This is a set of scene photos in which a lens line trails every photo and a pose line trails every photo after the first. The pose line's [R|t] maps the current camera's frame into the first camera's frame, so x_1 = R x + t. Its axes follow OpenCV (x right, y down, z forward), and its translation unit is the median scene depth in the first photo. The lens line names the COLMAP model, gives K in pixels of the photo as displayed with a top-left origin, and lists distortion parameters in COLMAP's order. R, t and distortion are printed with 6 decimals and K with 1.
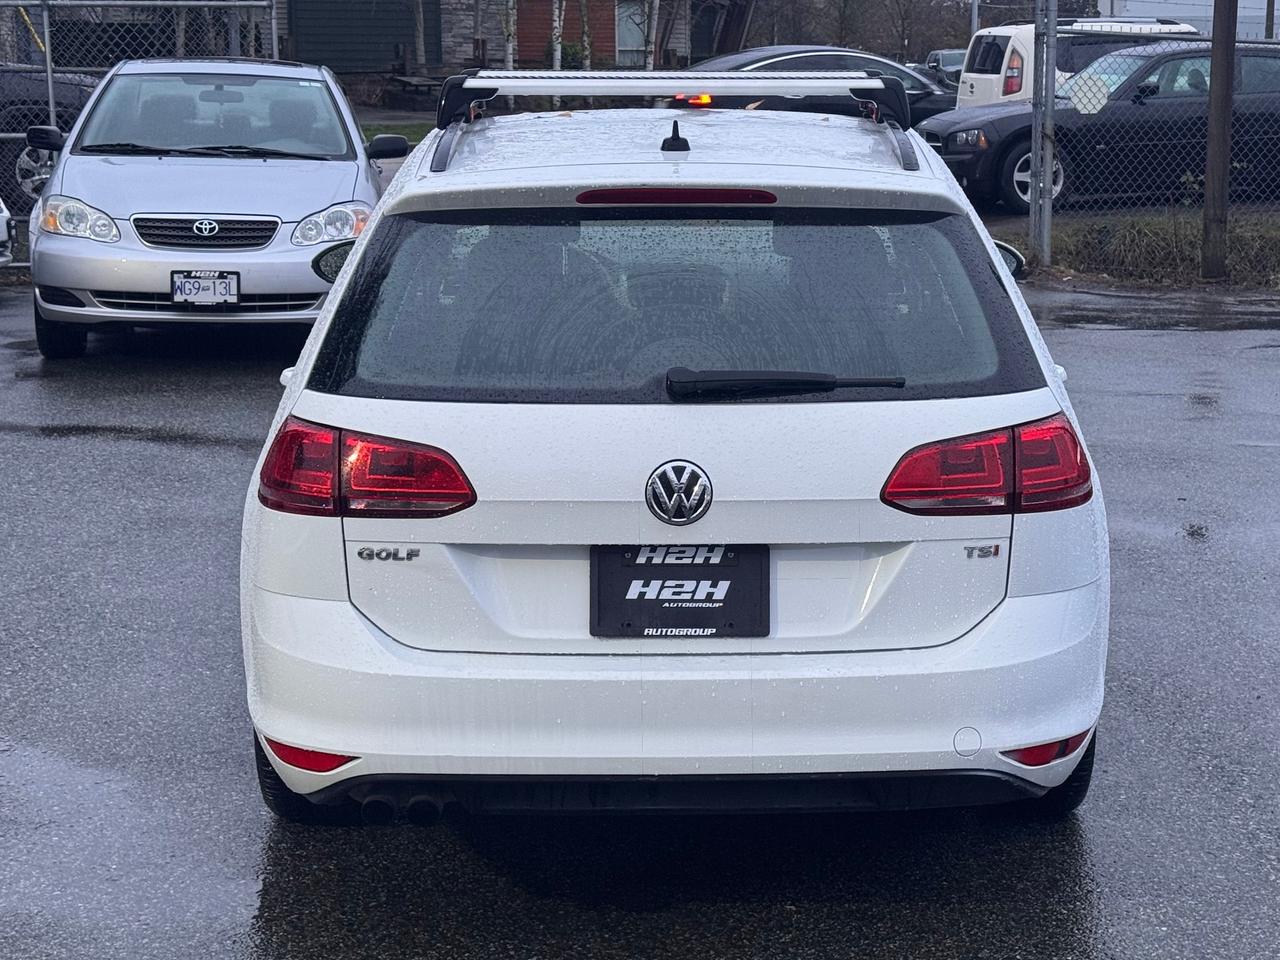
lens RADIAL K [[2203.0, 0, 640.0], [0, 2203.0, 480.0], [0, 0, 1]] dist [0.137351, 0.025138]
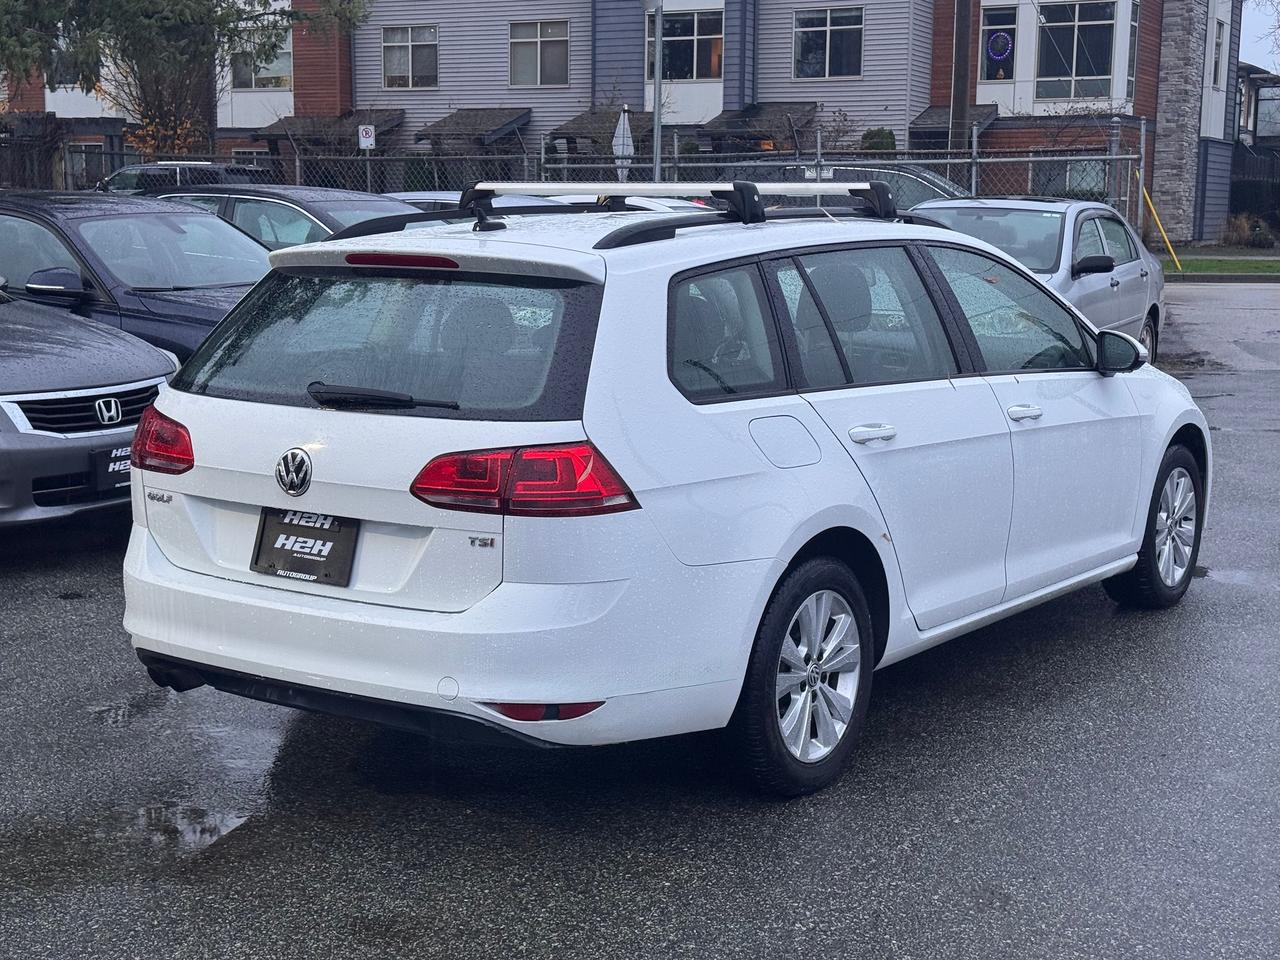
lens RADIAL K [[1706.0, 0, 640.0], [0, 1706.0, 480.0], [0, 0, 1]] dist [0.030859, 0.019168]
pose [[0.833296, 0.093873, -0.544798, 0.759950], [-0.110431, 0.993881, 0.002344, -0.015304], [0.541685, 0.058210, 0.838564, 0.226597]]
